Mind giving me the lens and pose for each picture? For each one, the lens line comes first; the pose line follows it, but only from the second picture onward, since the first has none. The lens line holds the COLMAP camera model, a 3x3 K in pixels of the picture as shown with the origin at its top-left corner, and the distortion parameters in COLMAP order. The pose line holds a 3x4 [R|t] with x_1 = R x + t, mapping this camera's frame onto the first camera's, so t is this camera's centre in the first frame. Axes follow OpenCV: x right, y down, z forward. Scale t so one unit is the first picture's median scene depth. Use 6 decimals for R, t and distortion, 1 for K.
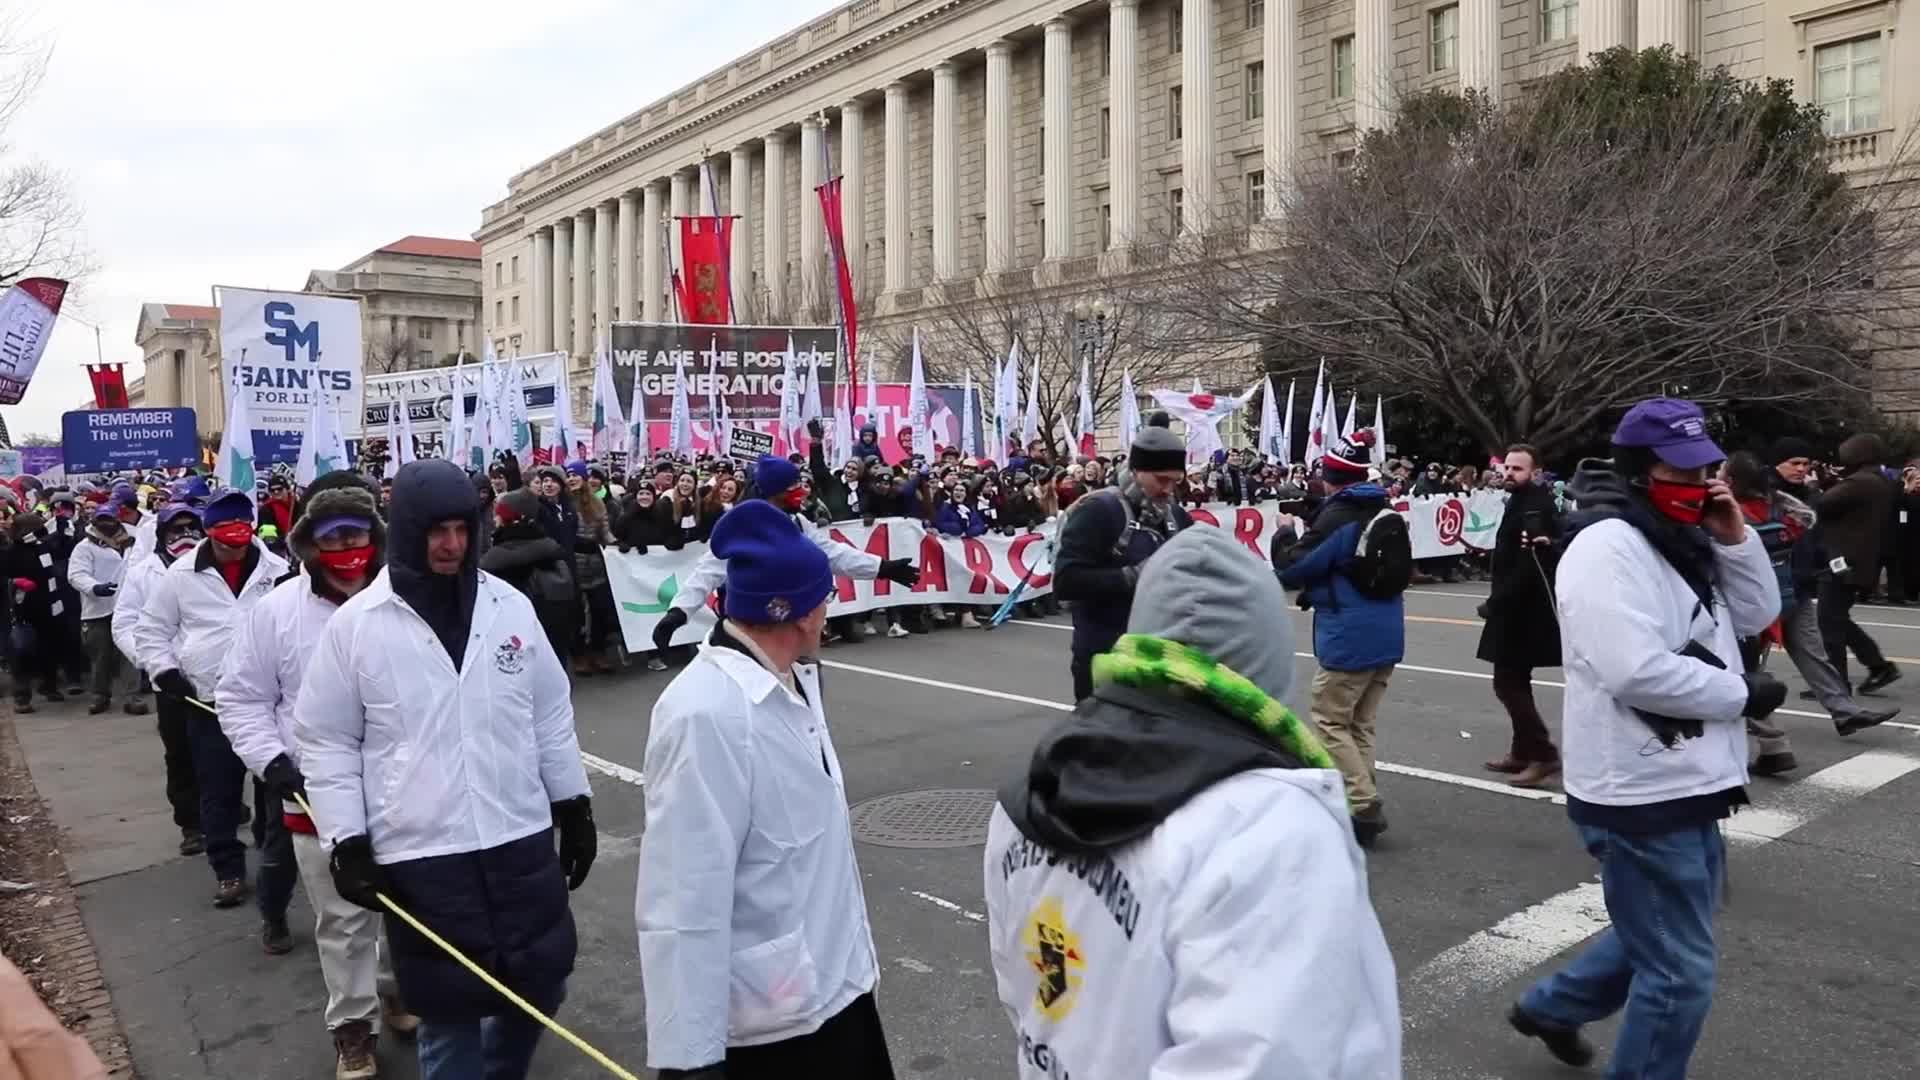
lens RADIAL K [[1471.6, 0, 1100.2], [0, 1471.6, 638.4], [0, 0, 1]] dist [-0.059506, 0.120386]
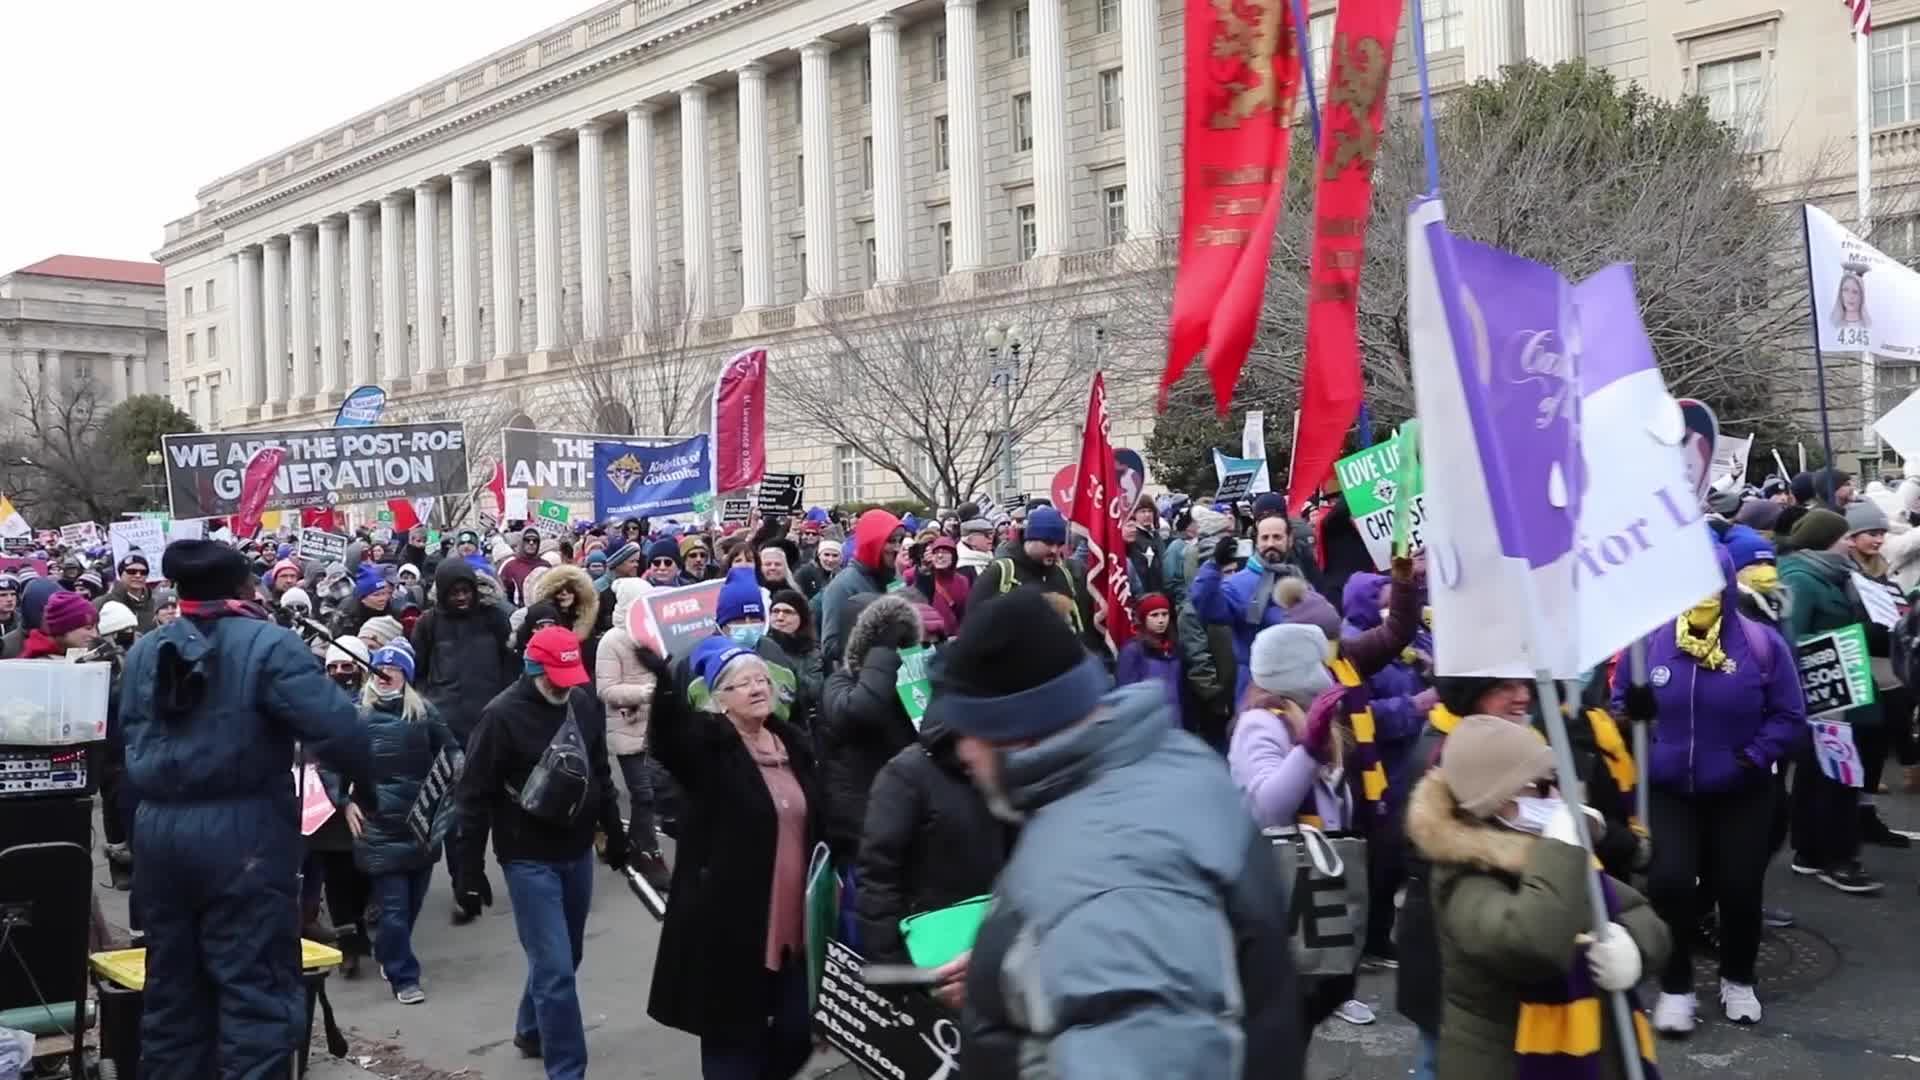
lens RADIAL K [[1471.6, 0, 1100.2], [0, 1471.6, 638.4], [0, 0, 1]] dist [-0.059506, 0.120386]
pose [[0.982219, -0.039460, 0.183546, -0.062819], [0.044713, 0.998698, -0.024565, -0.009622], [-0.182337, 0.032335, 0.982704, 0.079824]]
